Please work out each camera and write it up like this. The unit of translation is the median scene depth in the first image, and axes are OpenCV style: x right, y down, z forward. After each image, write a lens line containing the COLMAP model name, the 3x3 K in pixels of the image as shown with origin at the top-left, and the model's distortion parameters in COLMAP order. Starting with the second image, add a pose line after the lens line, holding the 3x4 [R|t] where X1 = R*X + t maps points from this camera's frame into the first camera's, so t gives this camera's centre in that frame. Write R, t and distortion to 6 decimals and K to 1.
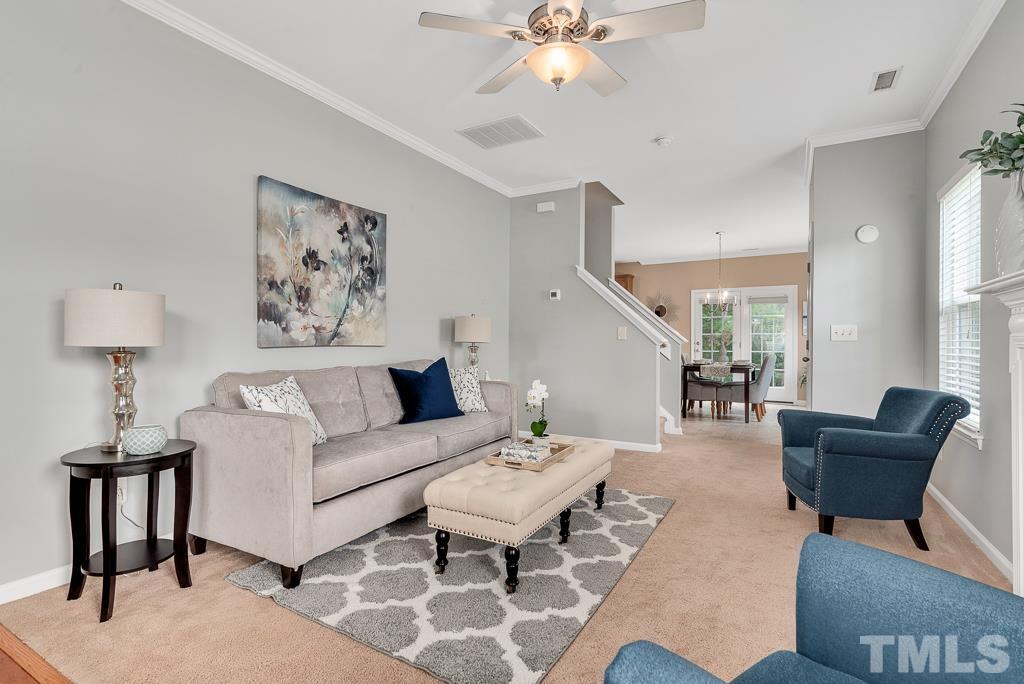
lens RADIAL K [[488.9, 0, 513.6], [0, 488.9, 344.6], [0, 0, 1]] dist [-0.003673, -0.000169]
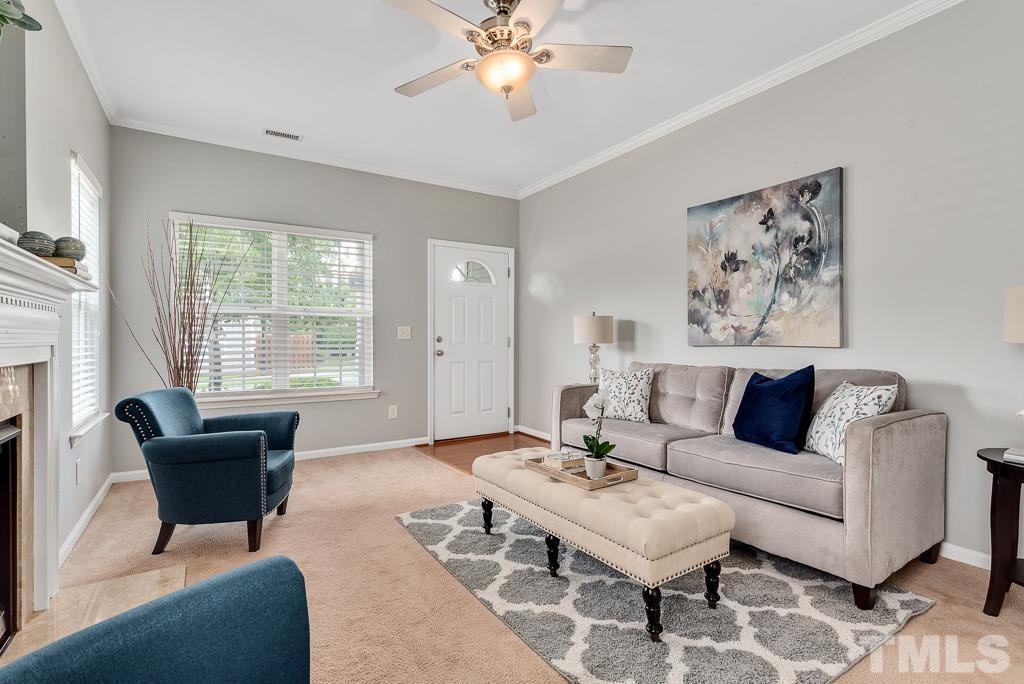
lens RADIAL K [[488.9, 0, 514.5], [0, 488.9, 340.7], [0, 0, 1]] dist [-0.003673, -0.000169]
pose [[-0.472108, 0.006407, -0.881518, 0.697680], [0.000479, 0.999975, 0.007012, -0.014200], [0.881541, 0.002888, -0.472099, 1.048770]]
